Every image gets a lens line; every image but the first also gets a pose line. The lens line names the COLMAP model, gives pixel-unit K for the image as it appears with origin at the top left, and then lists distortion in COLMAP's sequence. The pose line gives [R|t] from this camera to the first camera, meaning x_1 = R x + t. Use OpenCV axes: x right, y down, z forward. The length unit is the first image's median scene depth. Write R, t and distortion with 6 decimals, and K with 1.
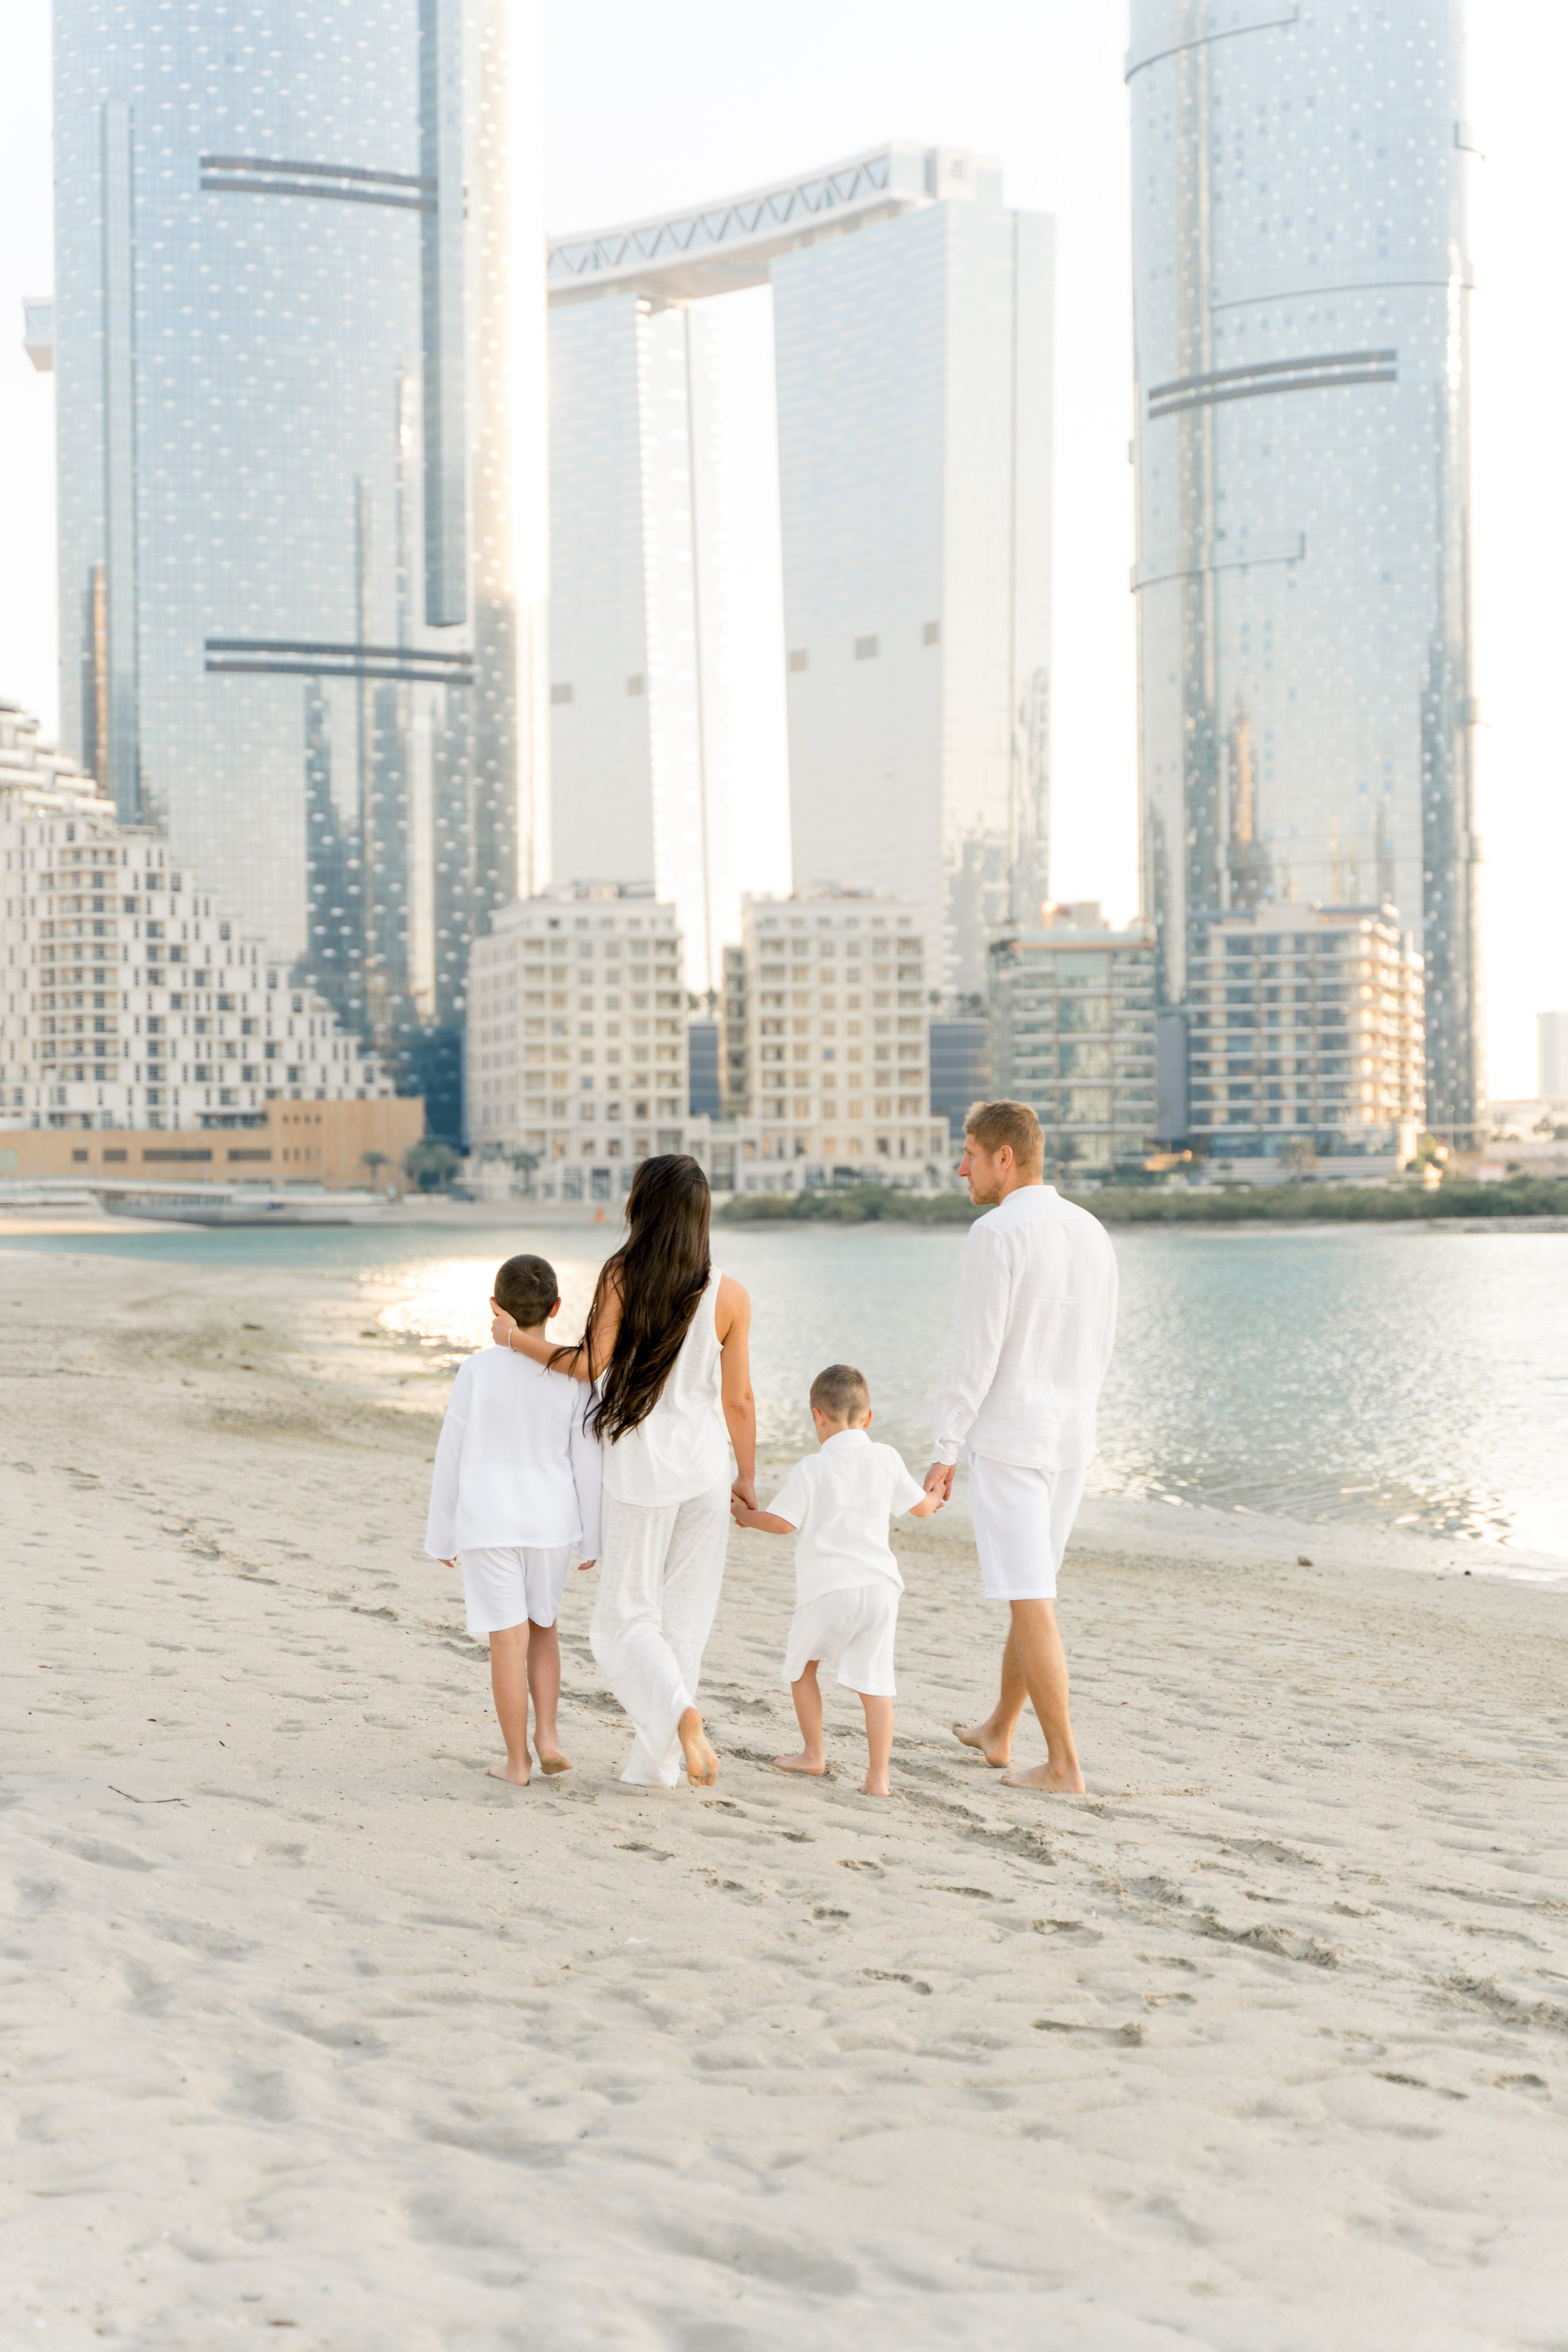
lens RADIAL K [[3751.3, 0, 784.0], [0, 3751.3, 1176.0], [0, 0, 1]] dist [0.005225, 0.014728]
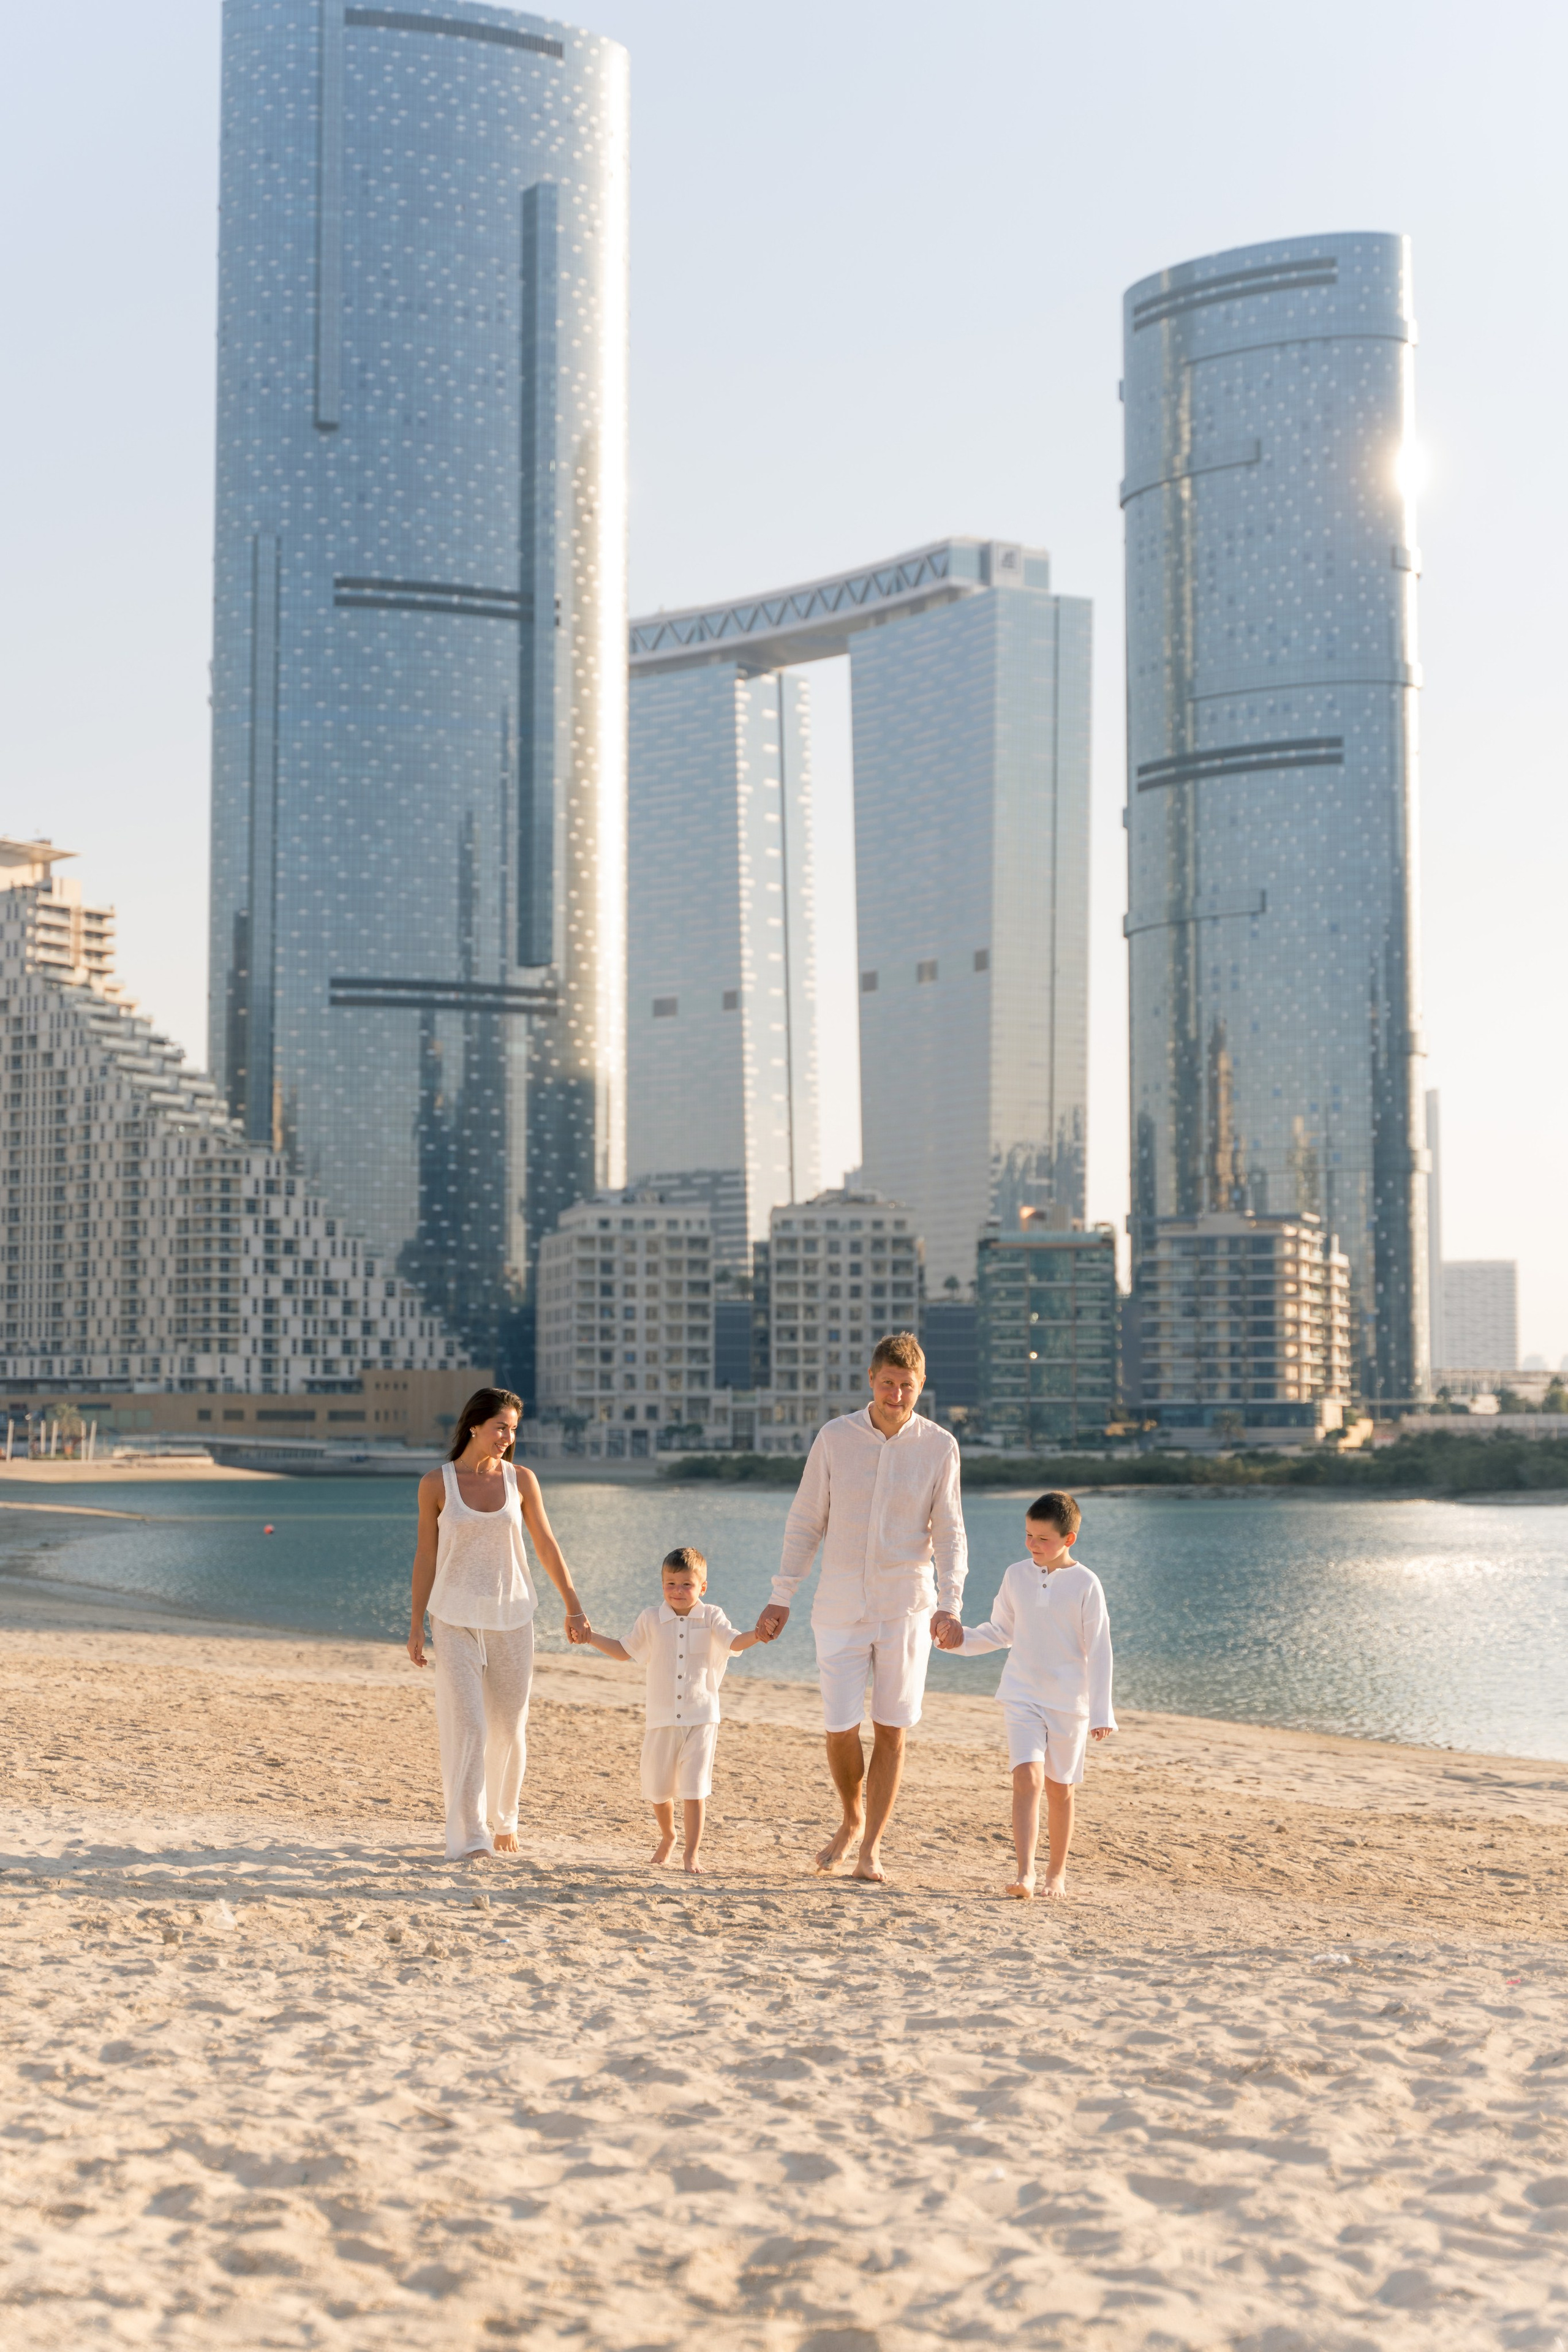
lens RADIAL K [[3563.3, 0, 778.3], [0, 3563.3, 1143.7], [0, 0, 1]] dist [0.020347, 0.046653]
pose [[0.998668, 0.006790, -0.051148, 0.049103], [-0.010766, 0.996905, -0.077877, -0.004713], [0.050460, 0.078324, 0.995650, -0.122082]]
